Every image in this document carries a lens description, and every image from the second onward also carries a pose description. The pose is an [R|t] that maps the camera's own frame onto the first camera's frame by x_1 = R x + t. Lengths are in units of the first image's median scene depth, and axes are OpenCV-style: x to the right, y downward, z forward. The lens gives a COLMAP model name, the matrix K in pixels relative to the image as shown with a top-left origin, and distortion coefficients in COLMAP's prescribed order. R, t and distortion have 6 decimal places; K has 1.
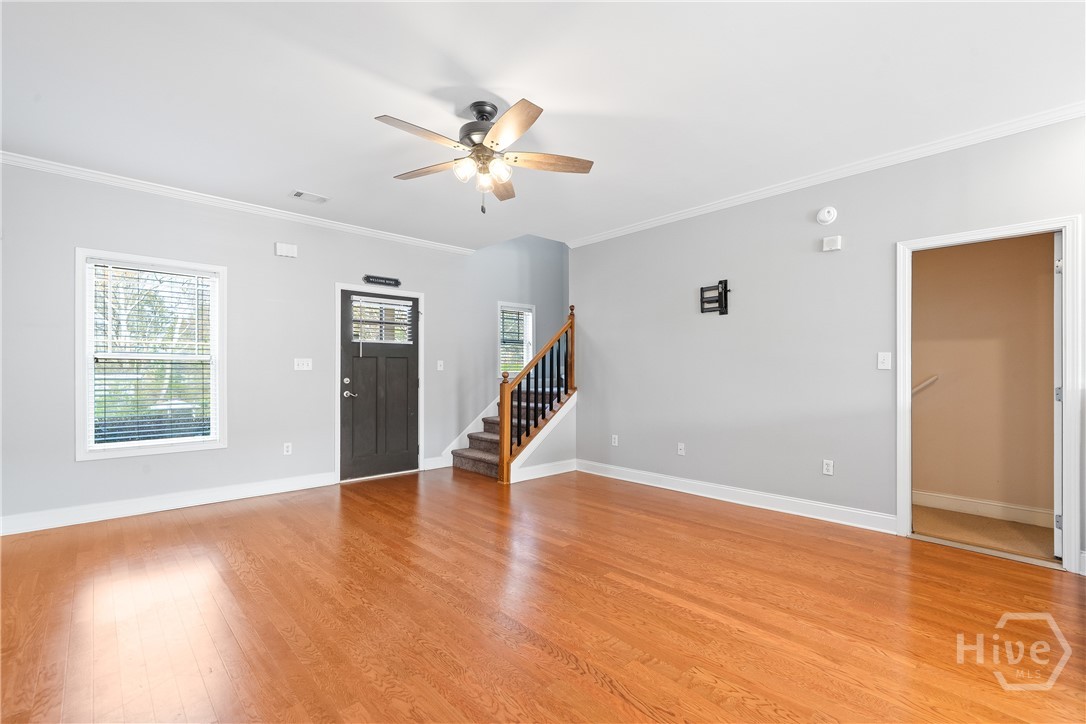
lens RADIAL K [[487.9, 0, 542.4], [0, 487.9, 371.4], [0, 0, 1]] dist [0.010940, 0.000114]
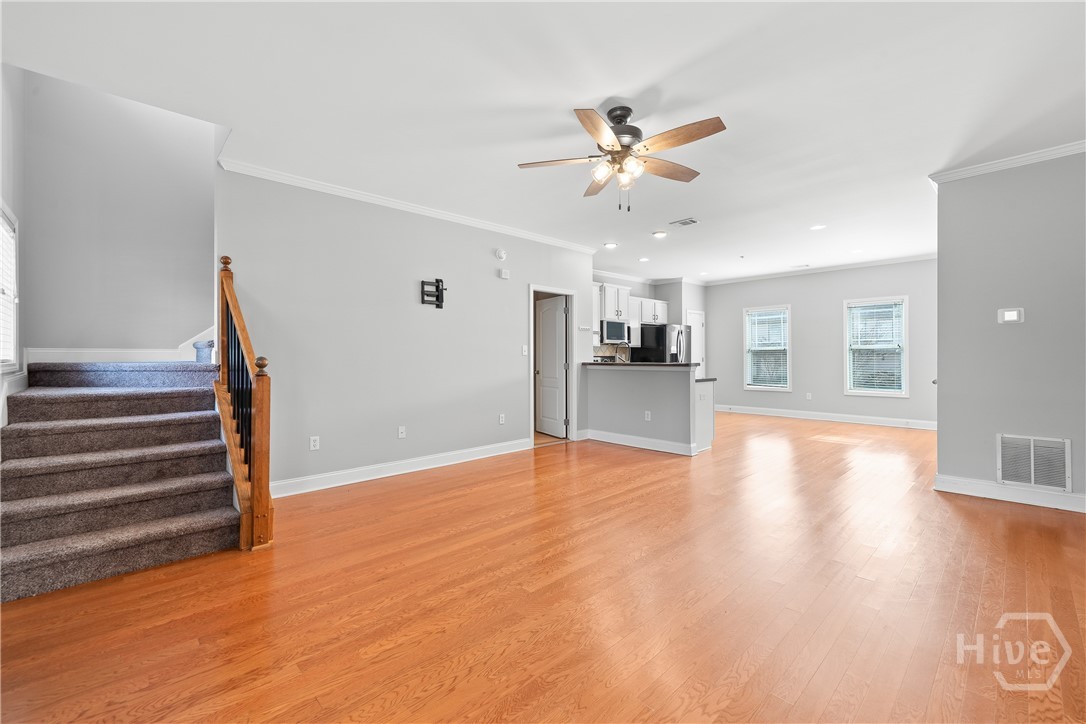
lens RADIAL K [[454.0, 0, 542.0], [0, 454.0, 354.7], [0, 0, 1]] dist [-0.000662, -0.000068]
pose [[-0.009767, 0.004482, 0.999942, -0.675365], [0.003308, 0.999985, -0.004450, 0.000965], [-0.999947, 0.003265, -0.009782, 0.712490]]
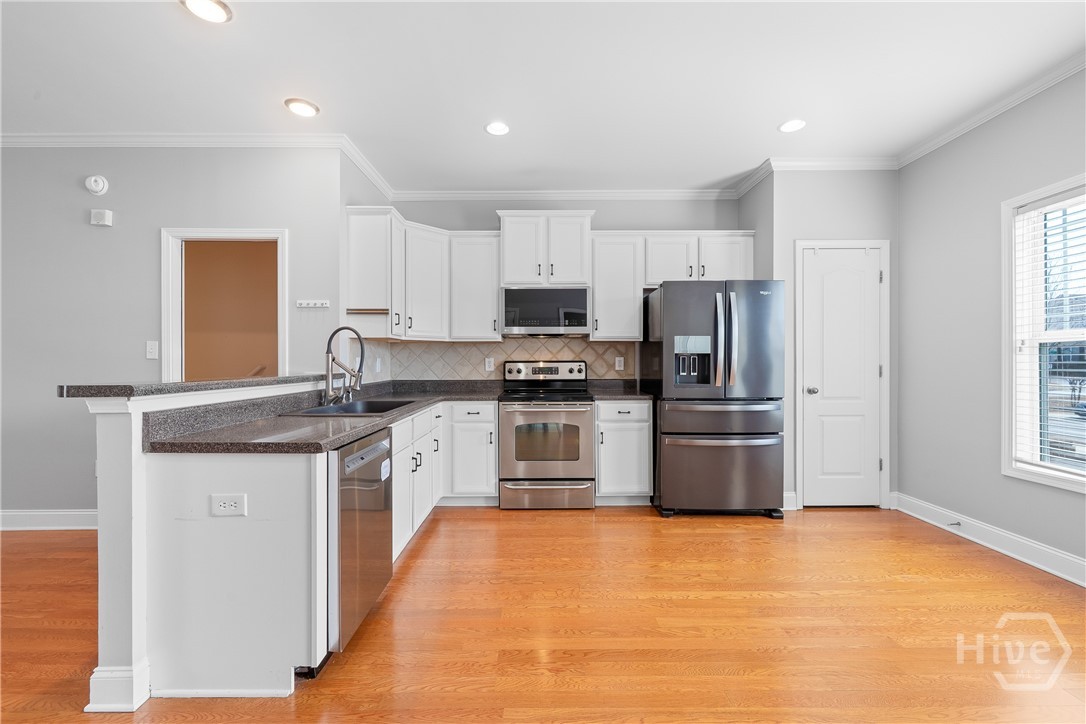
lens RADIAL K [[448.8, 0, 543.0], [0, 448.8, 362.0], [0, 0, 1]] dist [0.000087, 0.000060]
pose [[0.677148, -0.000494, 0.735847, 0.424366], [-0.001007, 0.999998, 0.001598, -0.000200], [-0.735847, -0.001823, 0.677146, -0.114964]]
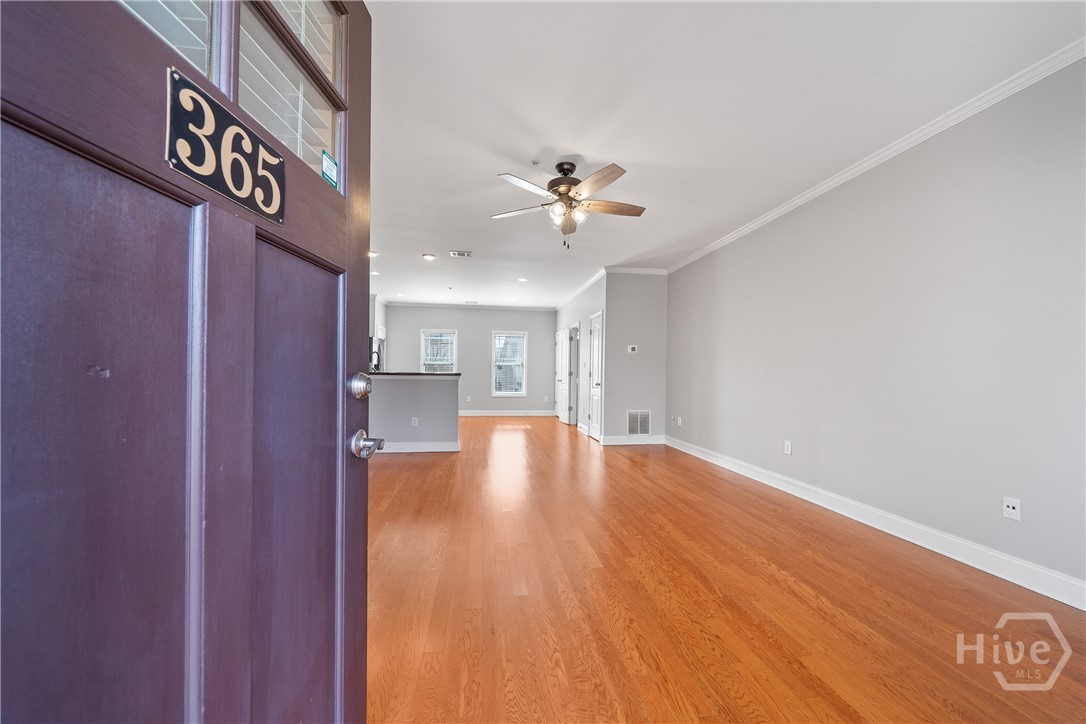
lens RADIAL K [[397.1, 0, 537.5], [0, 397.1, 370.3], [0, 0, 1]] dist [0.000123, 0.000007]
pose [[-0.821545, -0.006421, 0.570107, -0.407948], [-0.011025, 0.999929, -0.004626, 0.012893], [-0.570036, -0.010086, -0.821557, 1.159102]]
